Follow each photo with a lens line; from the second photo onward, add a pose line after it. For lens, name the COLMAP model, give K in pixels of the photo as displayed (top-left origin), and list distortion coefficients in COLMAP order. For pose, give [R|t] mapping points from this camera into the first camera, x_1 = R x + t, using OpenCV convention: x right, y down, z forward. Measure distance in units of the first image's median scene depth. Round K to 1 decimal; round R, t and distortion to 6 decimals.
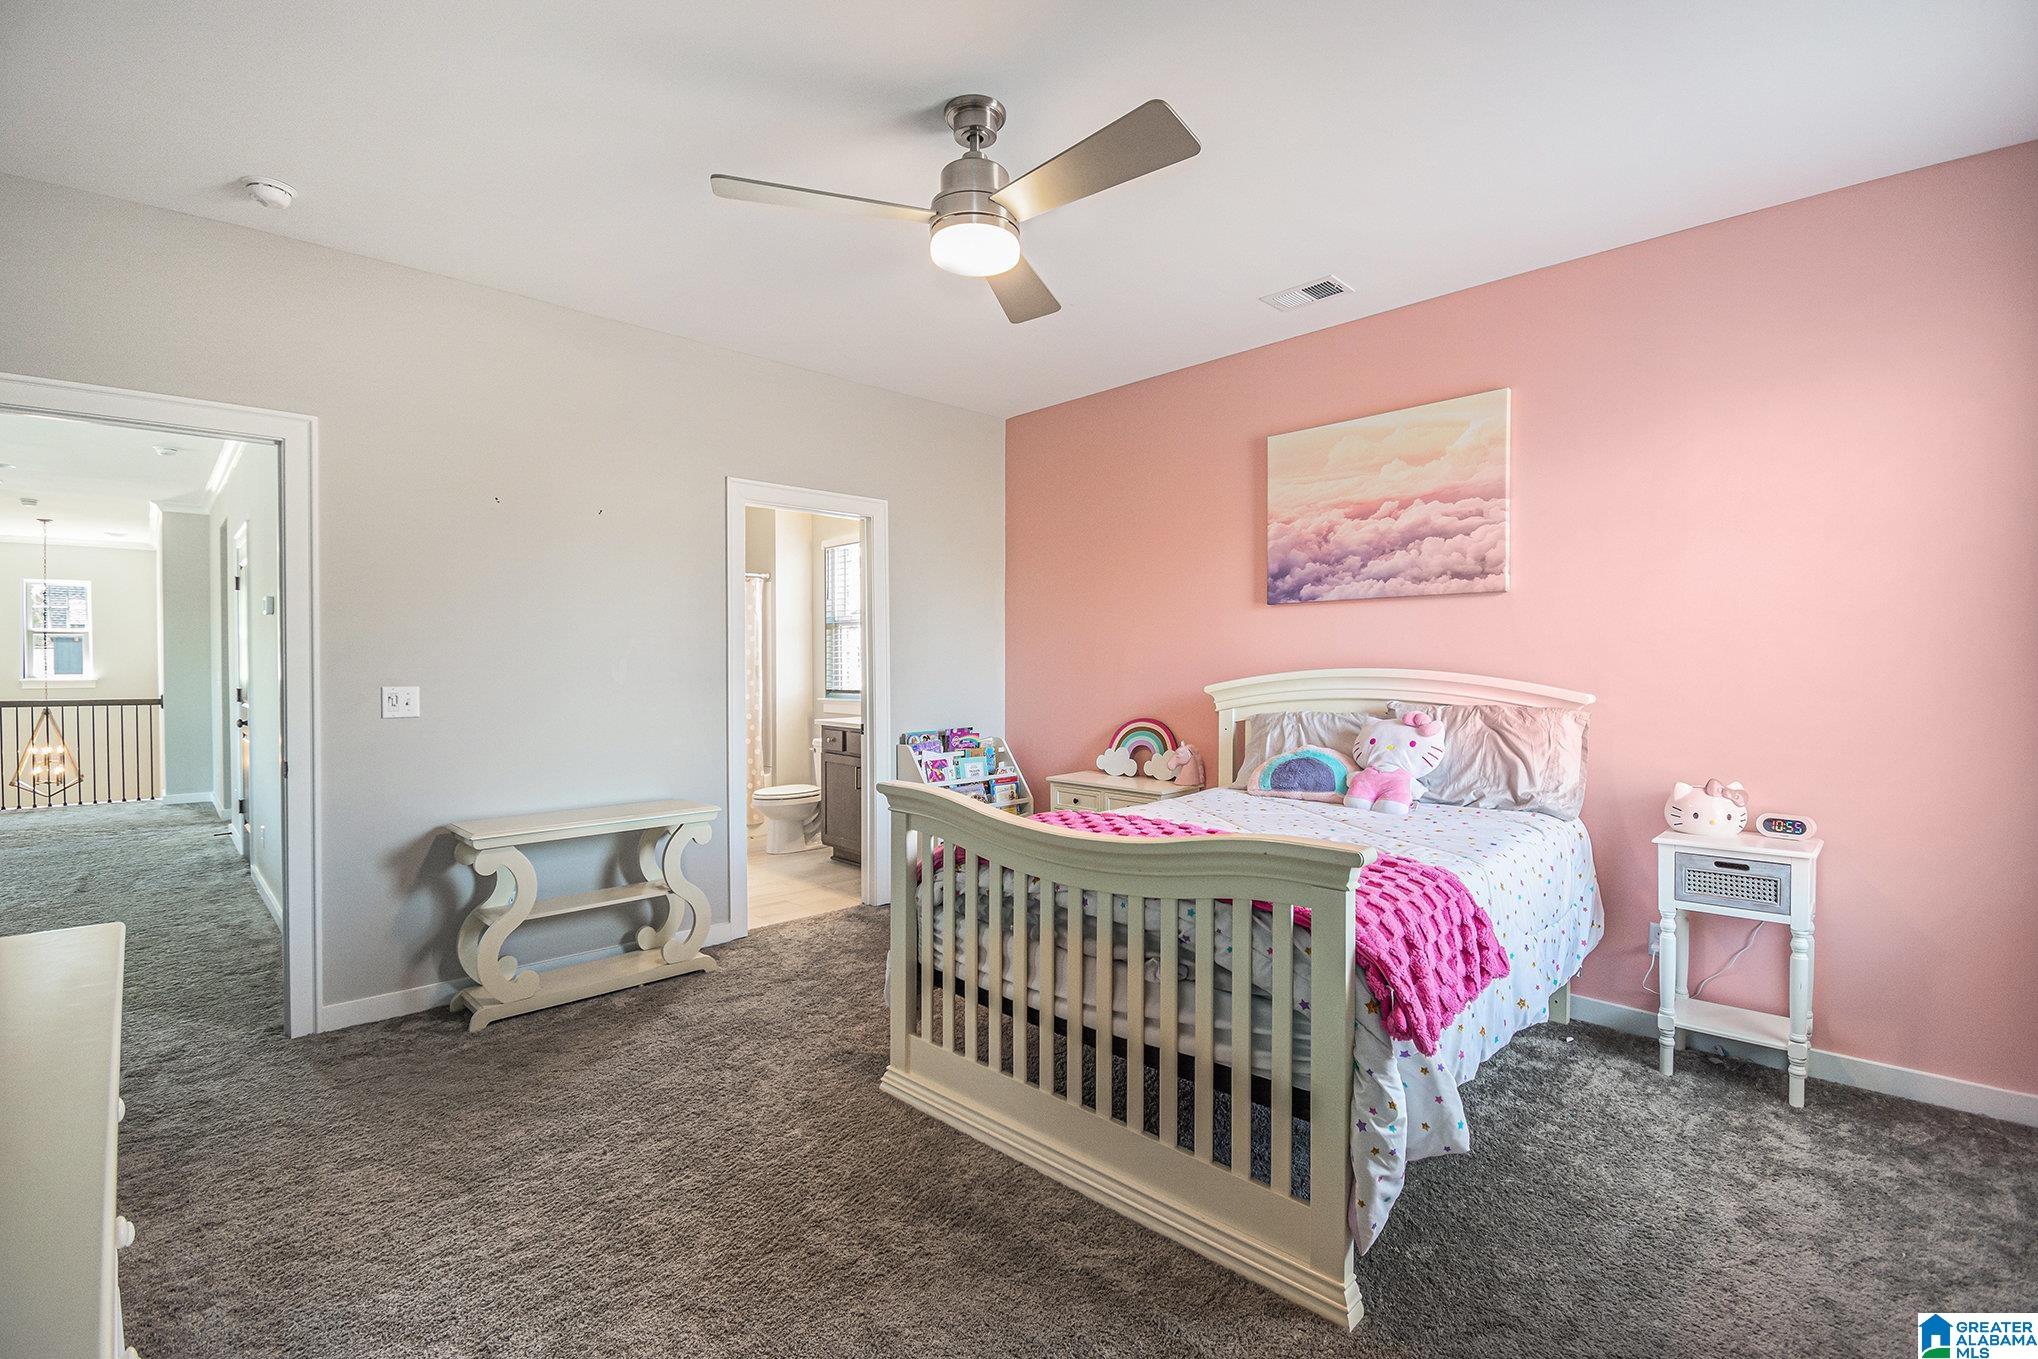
lens RADIAL K [[919.3, 0, 1022.7], [0, 919.3, 664.9], [0, 0, 1]] dist [0.015989, -0.000240]
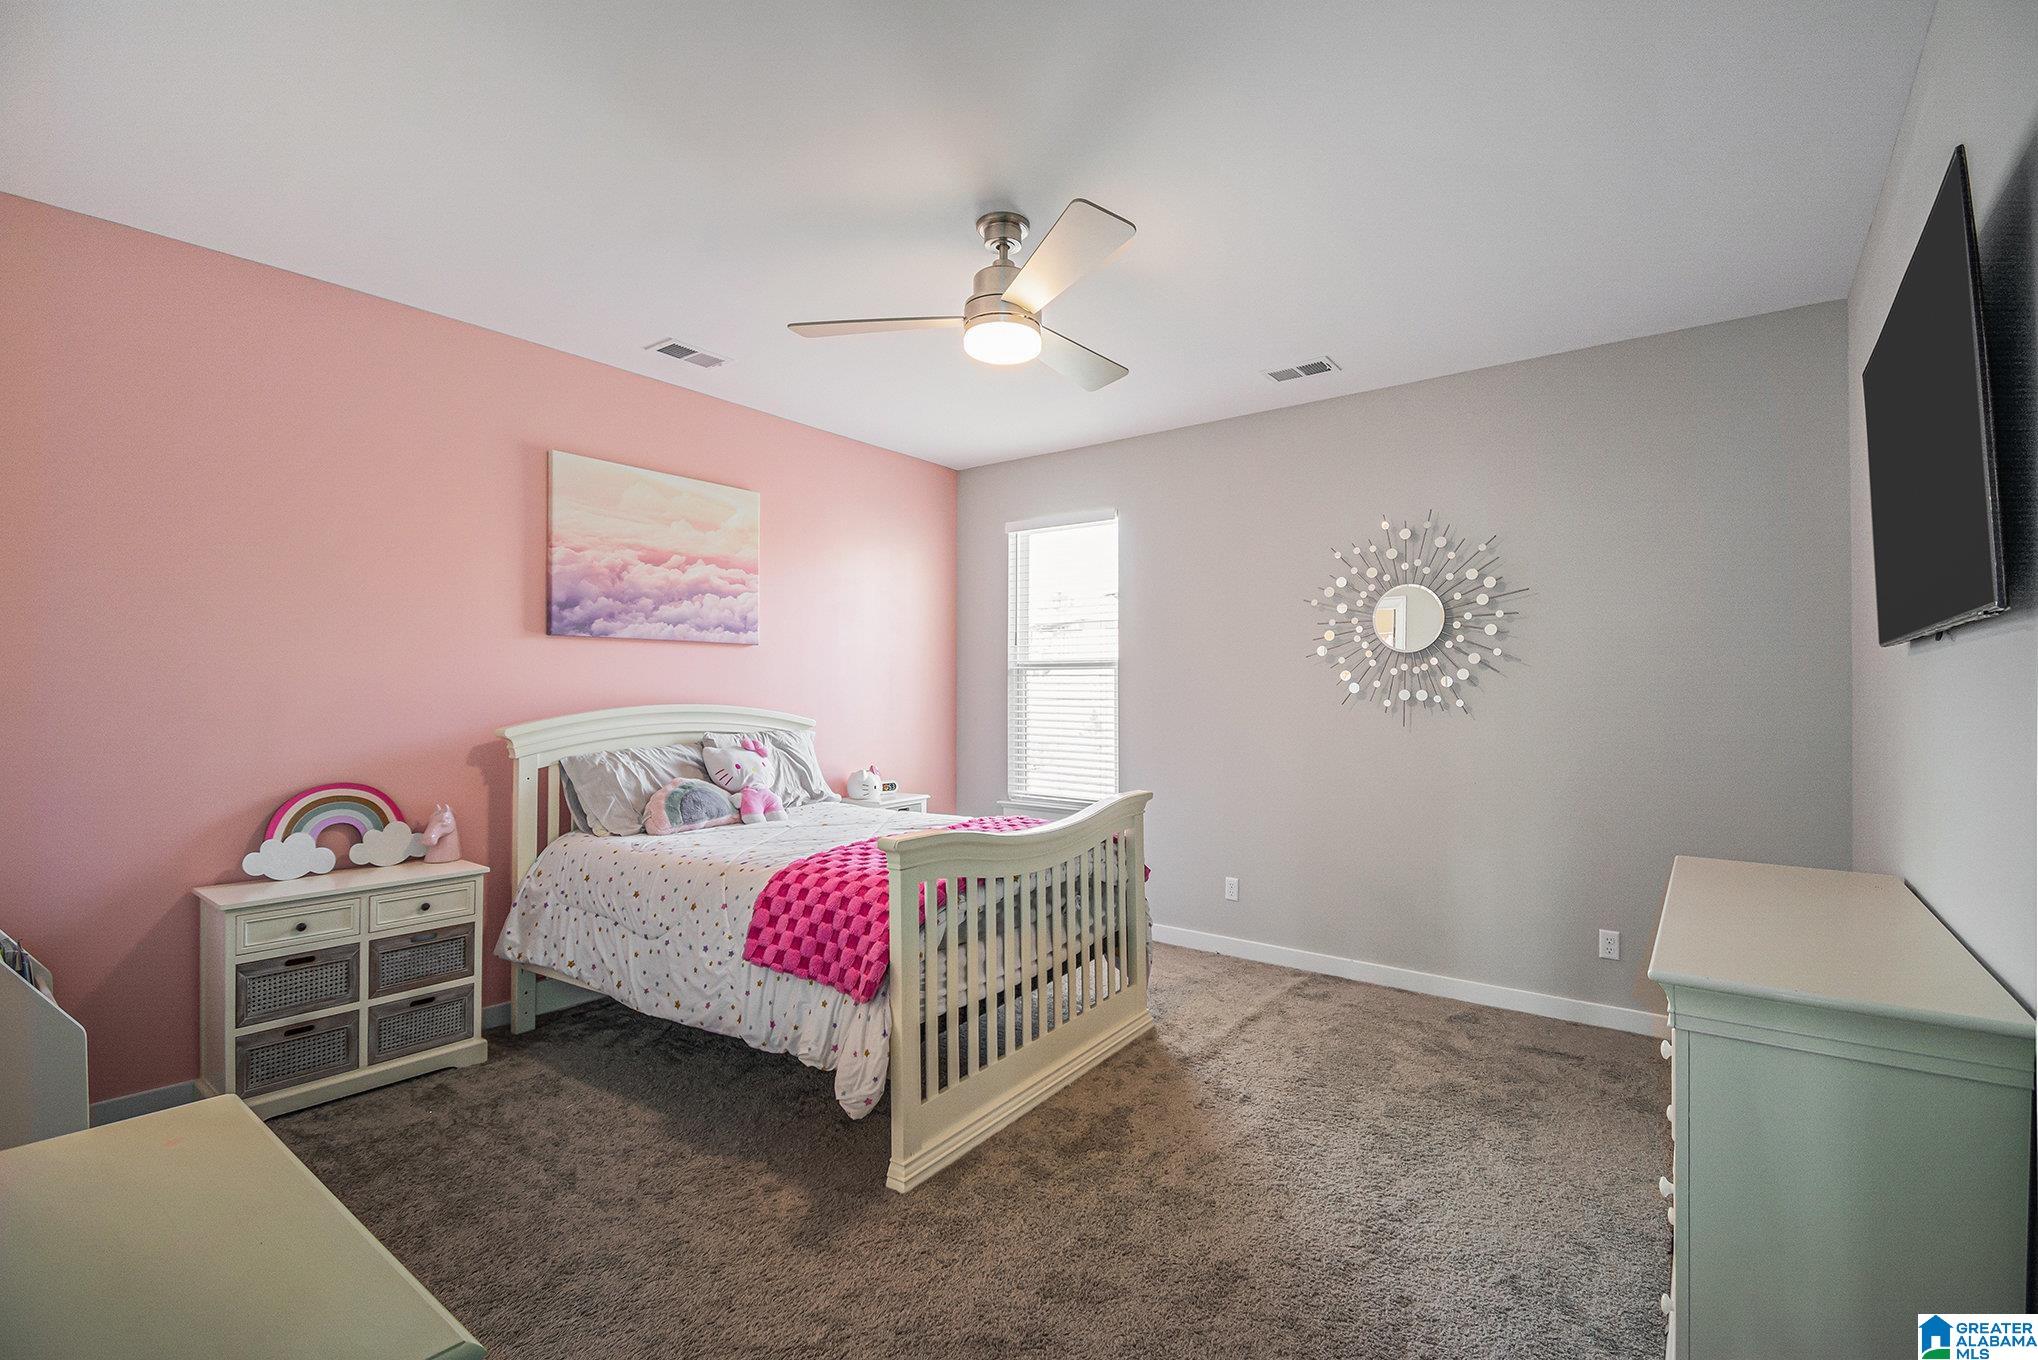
lens RADIAL K [[919.3, 0, 1022.7], [0, 919.3, 665.4], [0, 0, 1]] dist [0.015989, -0.000240]
pose [[-0.136691, 0.037372, 0.989909, -0.778000], [0.006407, 0.999301, -0.036842, 0.000253], [-0.990593, 0.001307, -0.136834, 0.755636]]
